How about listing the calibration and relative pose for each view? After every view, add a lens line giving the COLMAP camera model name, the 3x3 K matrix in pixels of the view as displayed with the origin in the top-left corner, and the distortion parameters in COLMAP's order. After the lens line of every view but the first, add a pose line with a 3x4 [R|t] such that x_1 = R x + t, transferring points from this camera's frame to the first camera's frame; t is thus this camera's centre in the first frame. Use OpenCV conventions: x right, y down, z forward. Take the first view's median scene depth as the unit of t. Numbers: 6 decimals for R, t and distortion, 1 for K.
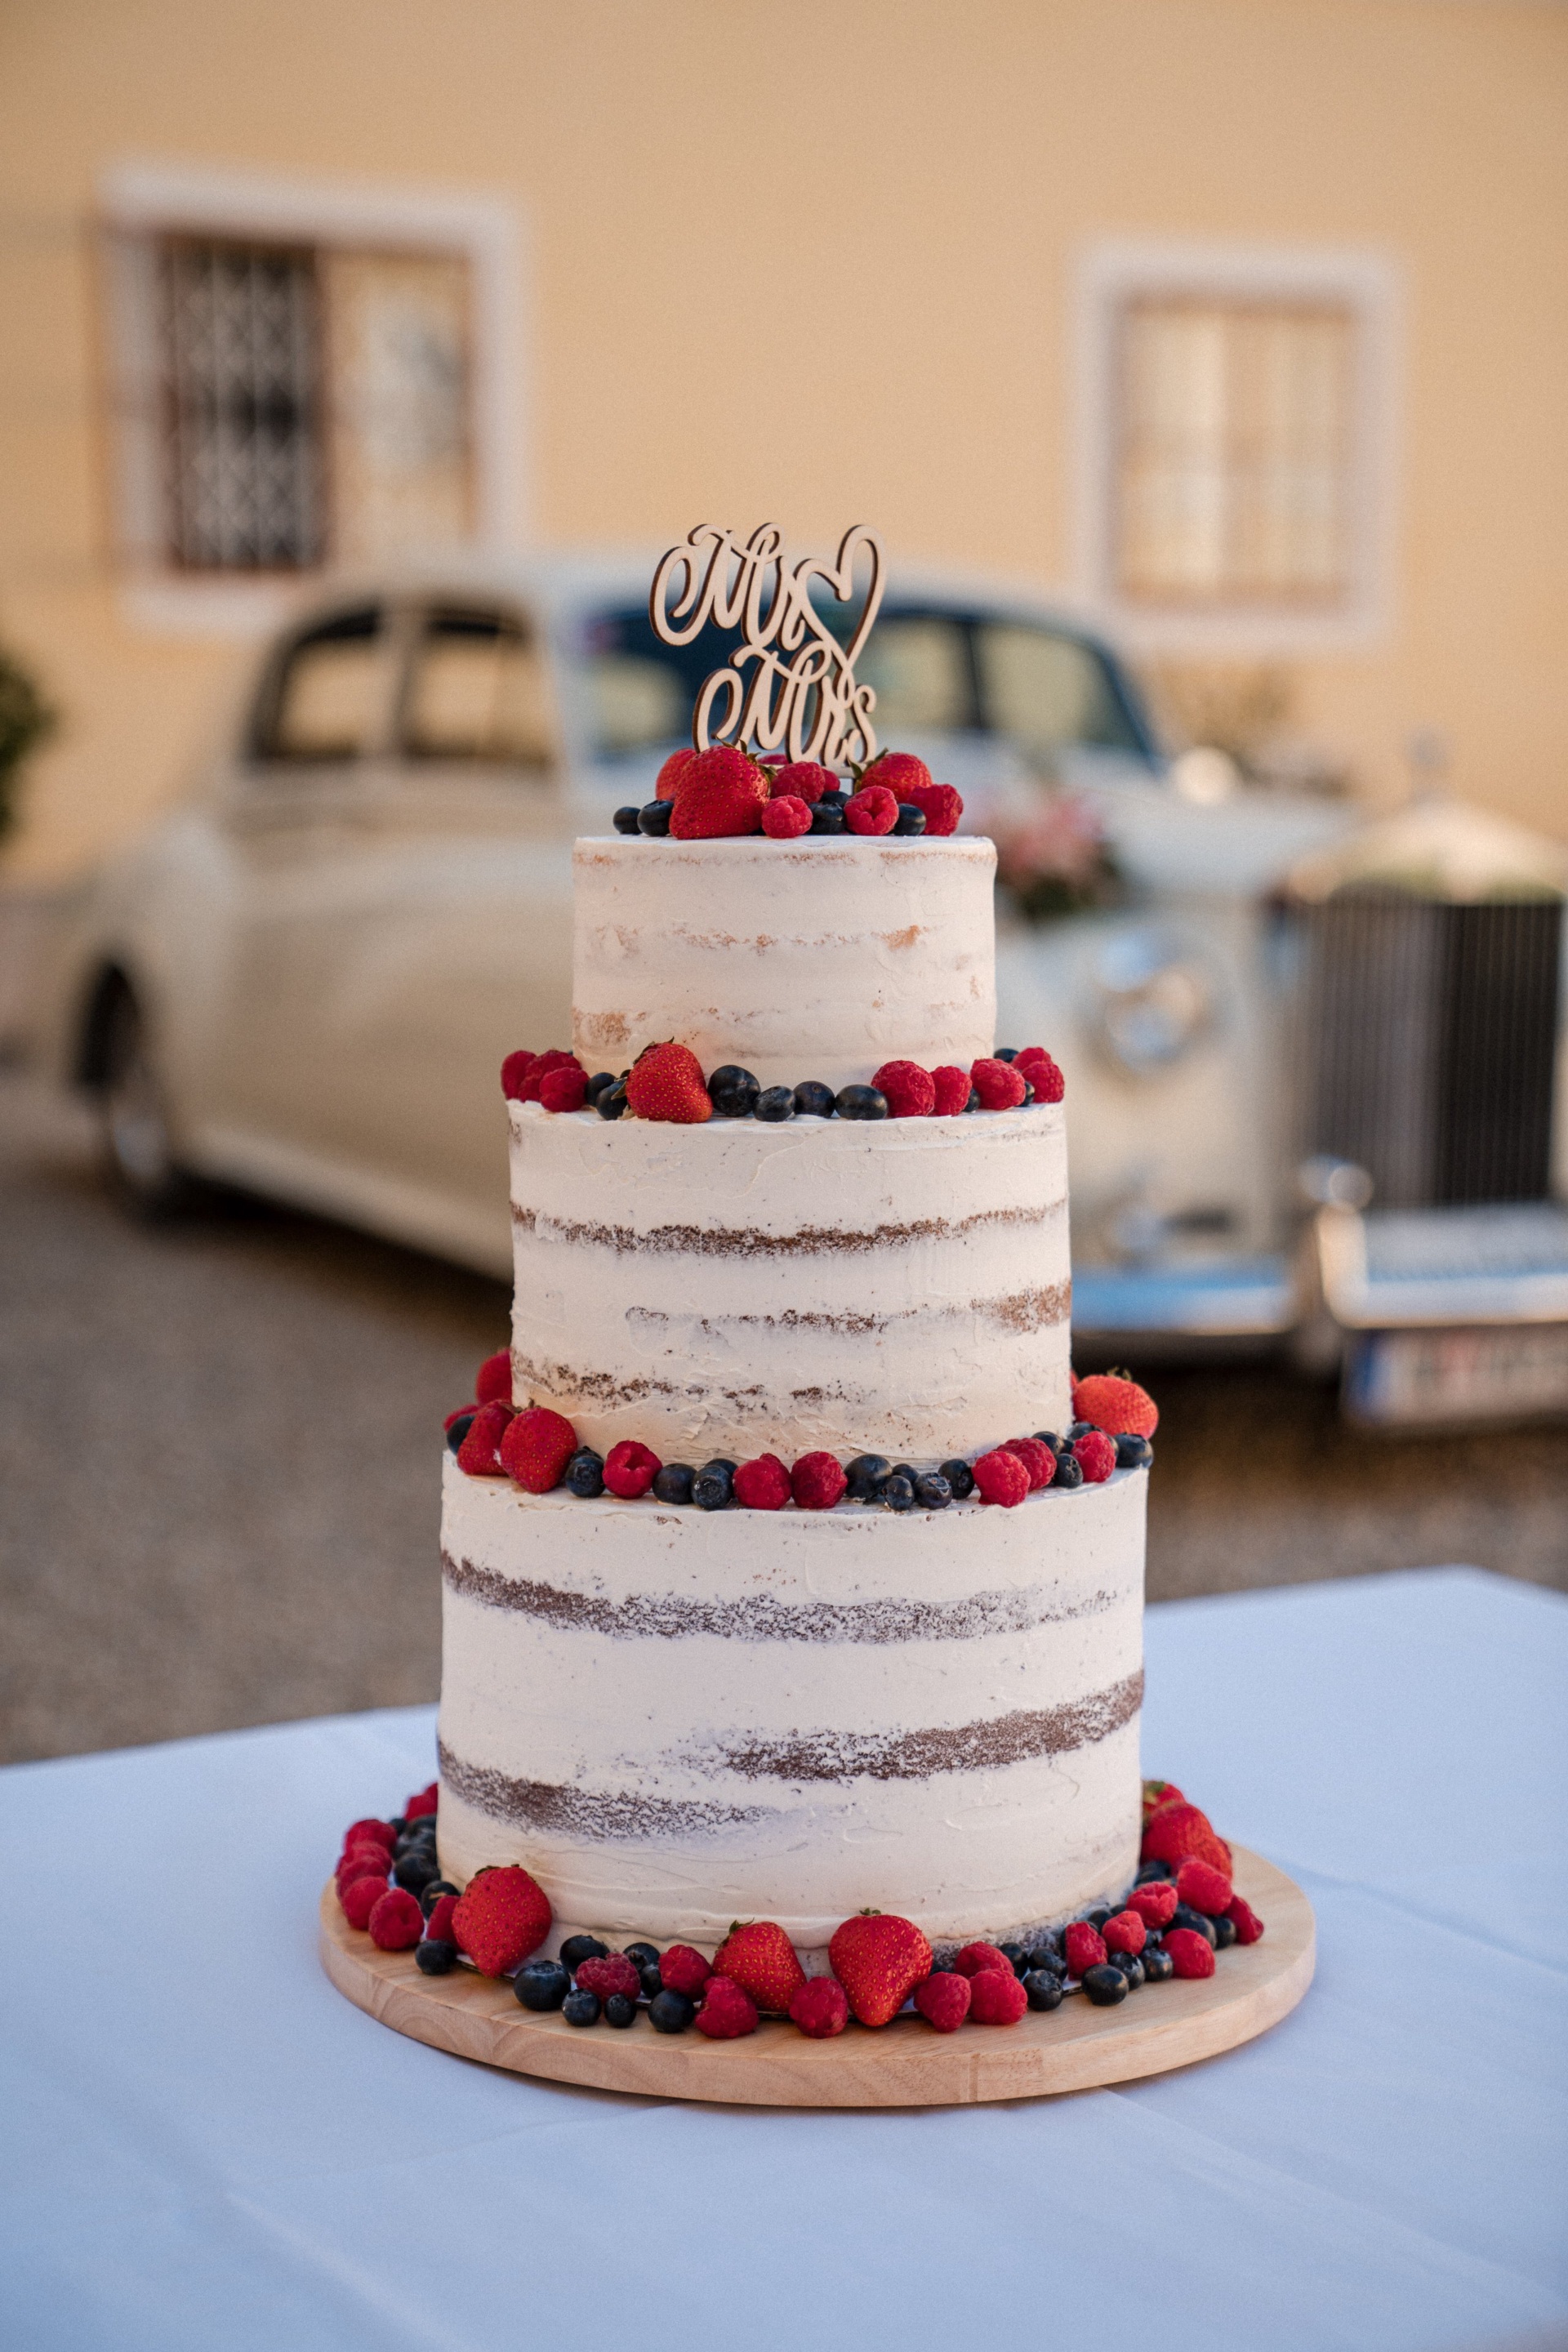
lens RADIAL K [[3647.6, 0, 784.0], [0, 3647.6, 1176.0], [0, 0, 1]] dist [0.140144, 0.167504]
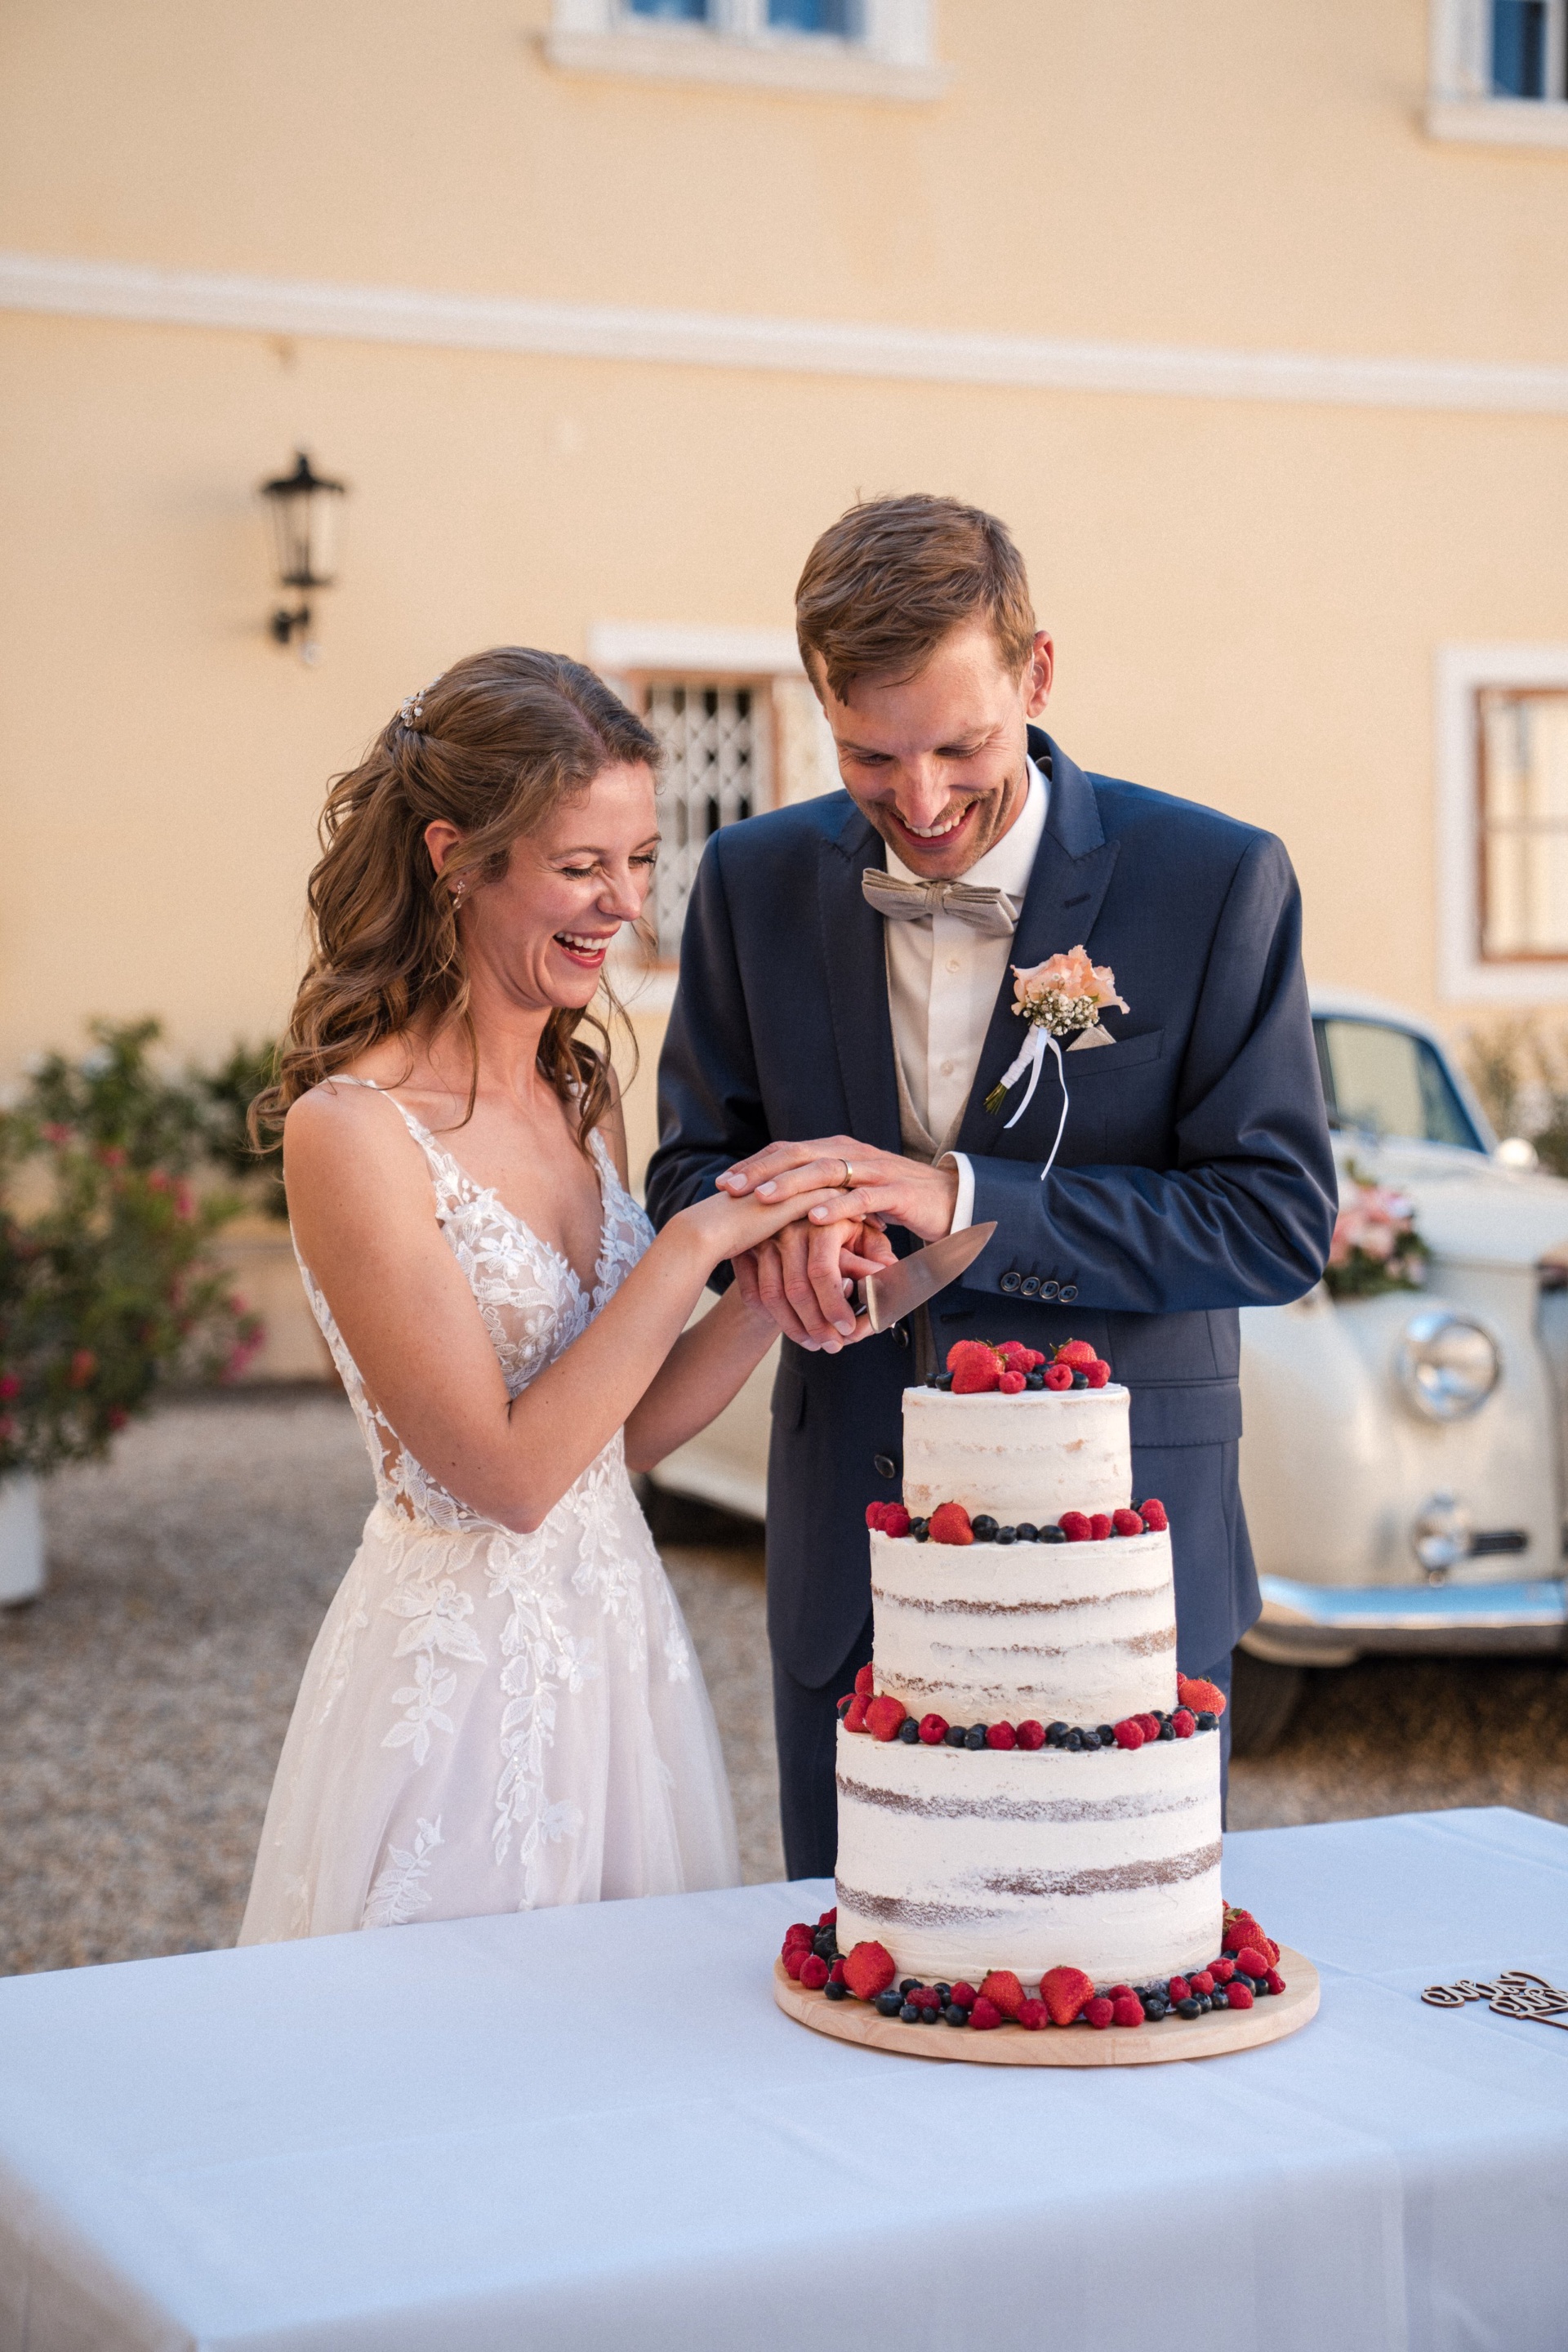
lens RADIAL K [[3647.6, 0, 784.0], [0, 3647.6, 1176.0], [0, 0, 1]] dist [0.140144, 0.167504]
pose [[0.992613, -0.014553, -0.120450, 0.114409], [0.005154, 0.996942, -0.077975, -0.058245], [0.121216, 0.076778, 0.989652, -0.914728]]
